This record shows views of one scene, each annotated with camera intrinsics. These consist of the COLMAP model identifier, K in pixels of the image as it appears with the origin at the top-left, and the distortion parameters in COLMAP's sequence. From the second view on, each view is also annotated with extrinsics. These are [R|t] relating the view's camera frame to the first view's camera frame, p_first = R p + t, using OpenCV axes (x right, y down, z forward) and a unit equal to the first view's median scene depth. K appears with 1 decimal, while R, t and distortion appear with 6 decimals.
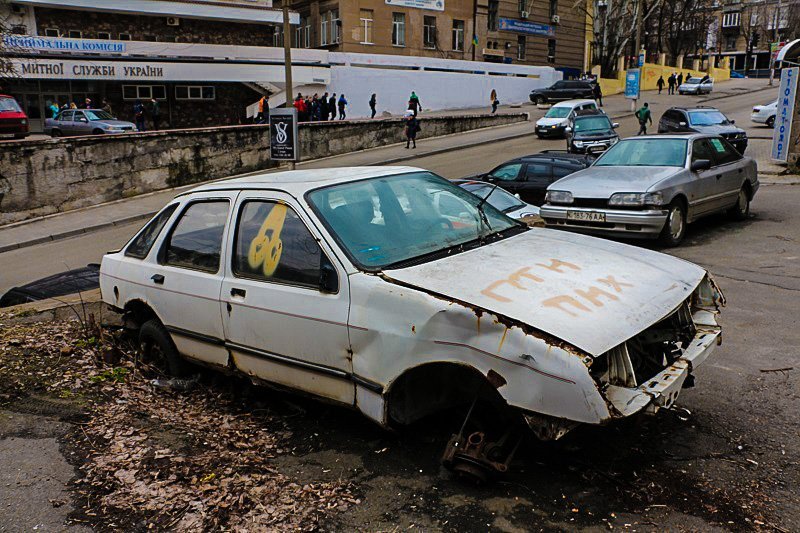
lens RADIAL K [[651.0, 0, 400.0], [0, 651.0, 266.5], [0, 0, 1]] dist [-0.173093, 0.131999]
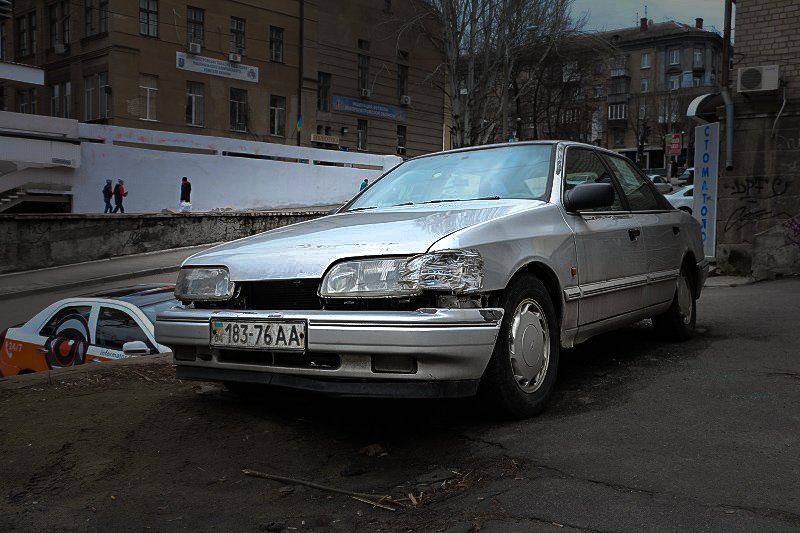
lens RADIAL K [[820.3, 0, 400.0], [0, 820.3, 266.5], [0, 0, 1]] dist [-0.050962, 0.000547]
pose [[0.978106, -0.001338, 0.208104, 0.046292], [0.039691, 0.982823, -0.180234, -0.005792], [-0.204288, 0.184548, 0.961358, 0.097433]]
